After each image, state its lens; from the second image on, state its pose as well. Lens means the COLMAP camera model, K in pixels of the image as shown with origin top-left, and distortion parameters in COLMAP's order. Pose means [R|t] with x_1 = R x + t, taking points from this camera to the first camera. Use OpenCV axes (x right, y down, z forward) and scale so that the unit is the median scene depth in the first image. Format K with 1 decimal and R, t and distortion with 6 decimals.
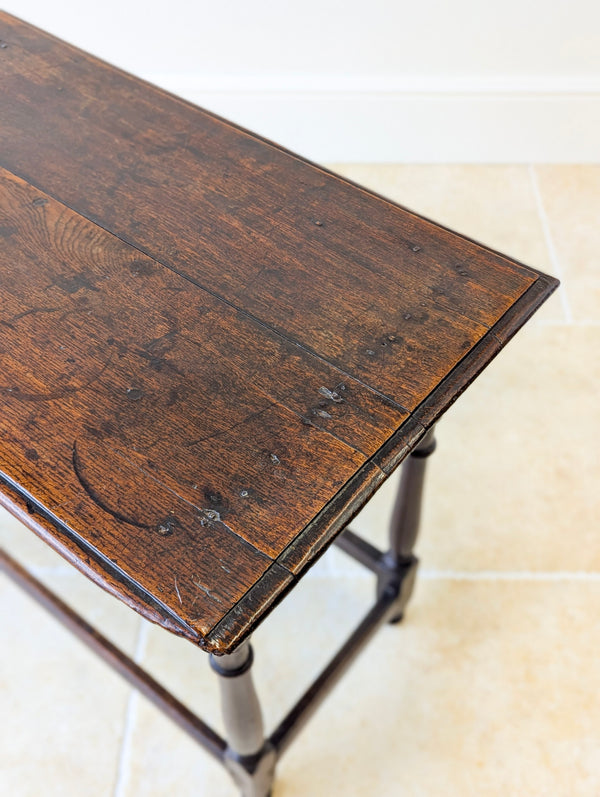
lens RADIAL K [[869.4, 0, 312.6], [0, 869.4, 387.6], [0, 0, 1]] dist [0.071157, -0.157479]
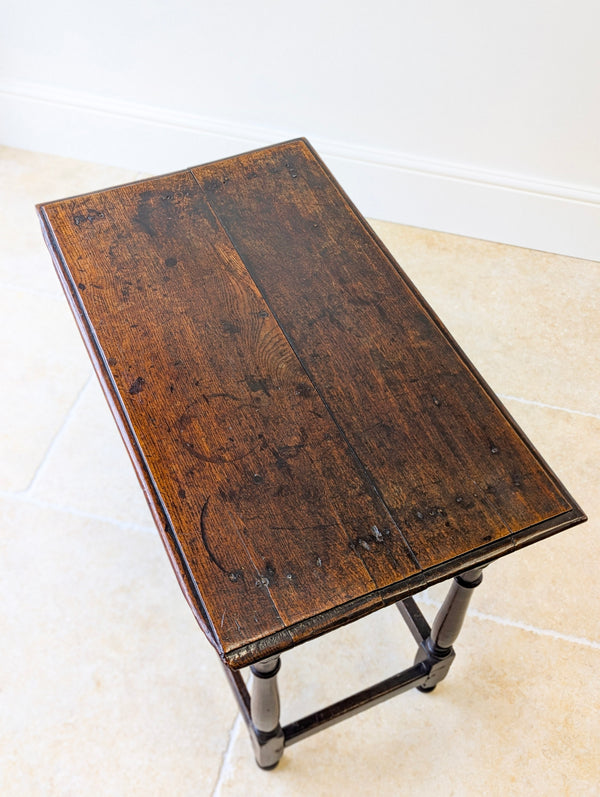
lens RADIAL K [[865.6, 0, 294.1], [0, 865.6, 393.9], [0, 0, 1]] dist [0.081187, -0.039313]
pose [[0.889315, 0.372456, -0.265323, 0.181186], [-0.364475, 0.927714, 0.080653, -0.254988], [0.276183, 0.024978, 0.960780, -0.396401]]
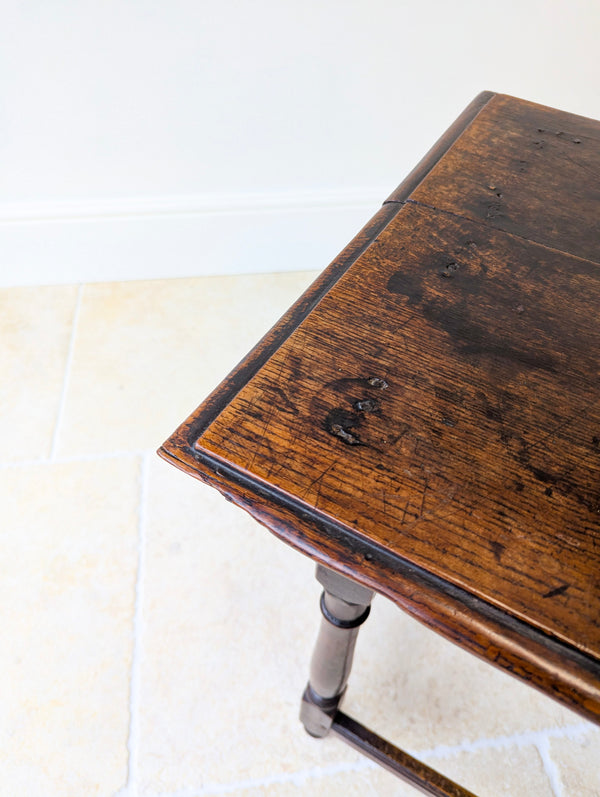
lens RADIAL K [[586.2, 0, 300.0], [0, 586.2, 398.5], [0, 0, 1]] dist [0.001220, -0.002780]
pose [[0.988574, -0.097923, 0.114598, -0.866320], [0.097415, 0.995193, 0.010039, -0.304586], [-0.115030, 0.001239, 0.993361, 0.807135]]
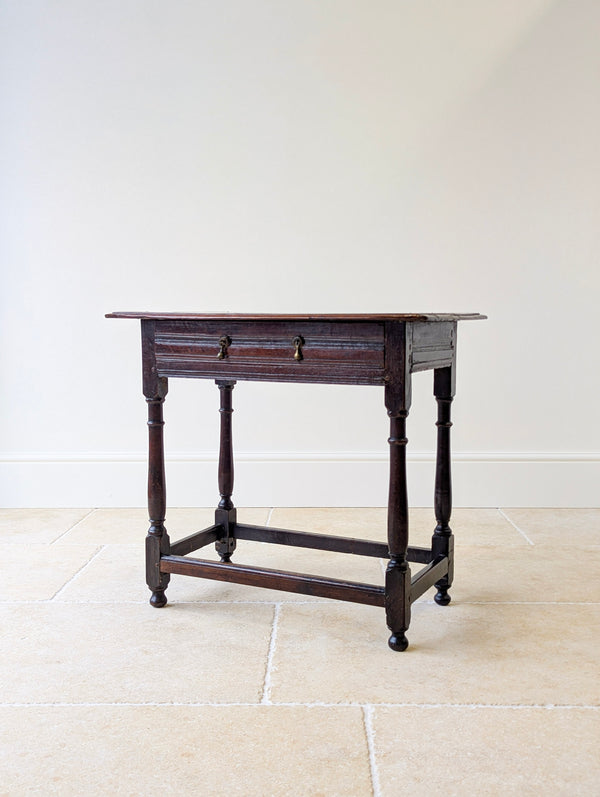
lens RADIAL K [[883.6, 0, 302.9], [0, 883.6, 386.2], [0, 0, 1]] dist [0.069326, -0.015843]
pose [[0.979554, -0.021455, 0.200034, -0.870872], [0.156704, 0.704918, -0.691762, 1.938675], [-0.126166, 0.708964, 0.693867, -0.706562]]
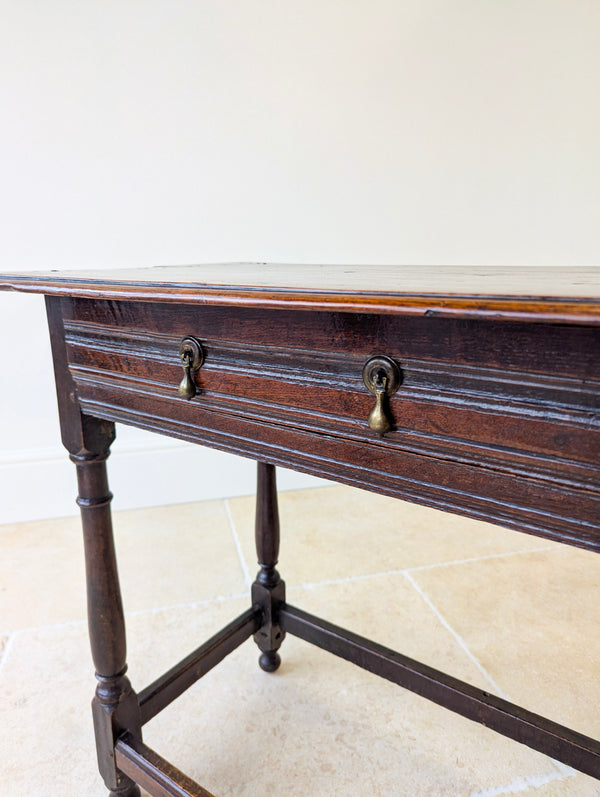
lens RADIAL K [[586.2, 0, 300.0], [0, 586.2, 398.5], [0, 0, 1]] dist [0.001220, -0.002780]
pose [[0.999339, -0.024673, 0.026693, -0.451119], [0.035583, 0.814006, -0.579766, 0.367867], [-0.007423, 0.580333, 0.814346, 0.583875]]
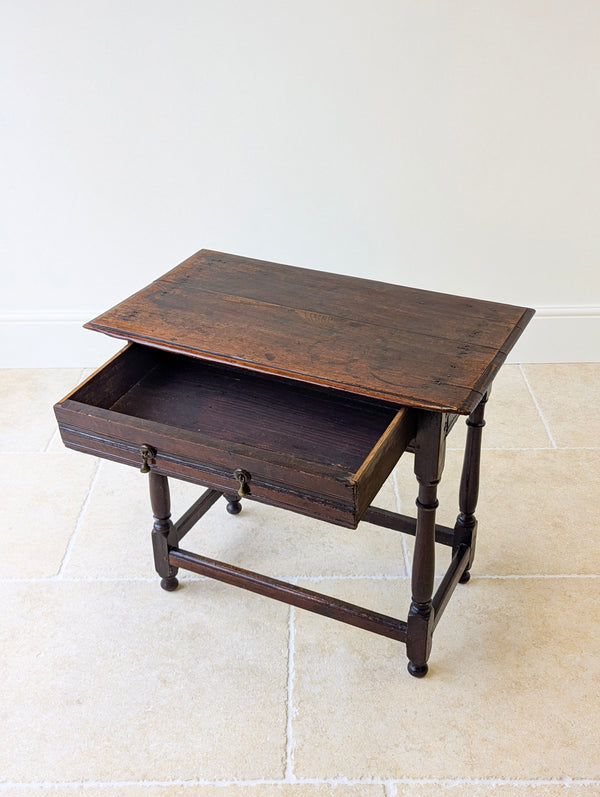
lens RADIAL K [[924.9, 0, 302.9], [0, 924.9, 403.3], [0, 0, 1]] dist [0.077322, -0.047892]
pose [[0.976454, -0.123283, 0.177031, -0.805011], [0.175017, 0.932488, -0.315967, 0.802670], [-0.126126, 0.339511, 0.932108, -1.144748]]
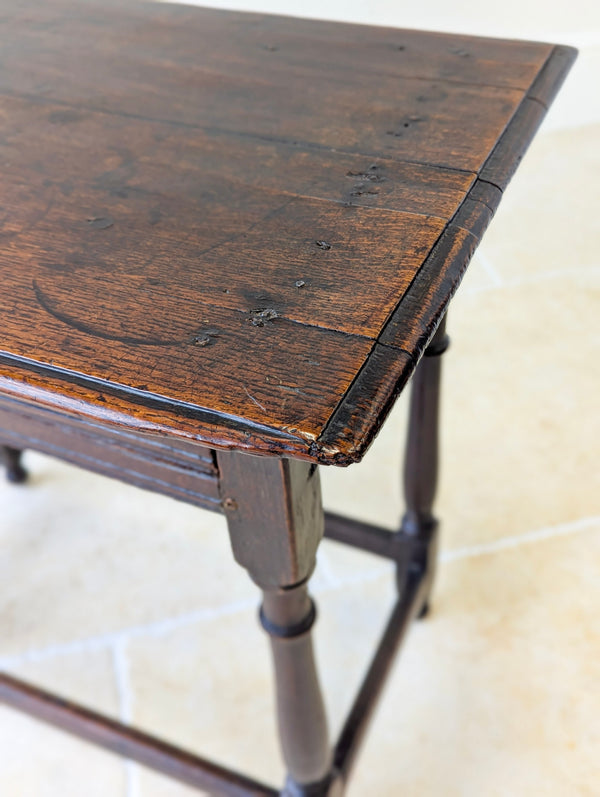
lens RADIAL K [[884.3, 0, 304.5], [0, 884.3, 406.7], [0, 0, 1]] dist [0.010541, -0.024600]
pose [[0.966711, -0.211544, 0.143943, -0.167035], [0.227669, 0.967890, -0.106566, 0.248578], [-0.116778, 0.135790, 0.983831, 0.272846]]
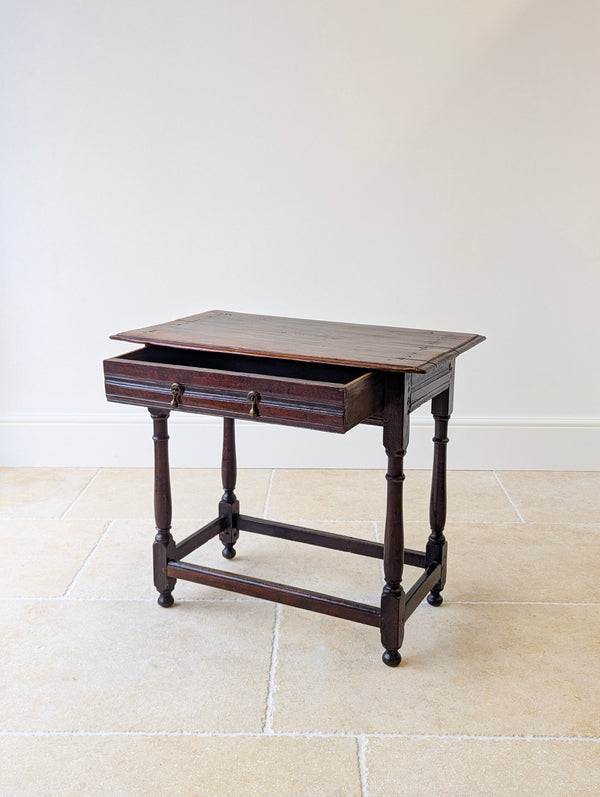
lens RADIAL K [[893.3, 0, 311.4], [0, 893.3, 383.0], [0, 0, 1]] dist [0.070287, -0.023076]
pose [[0.978024, -0.044743, 0.203637, -0.874127], [0.157372, 0.799088, -0.580252, 1.621091], [-0.136762, 0.599547, 0.788568, -1.103216]]
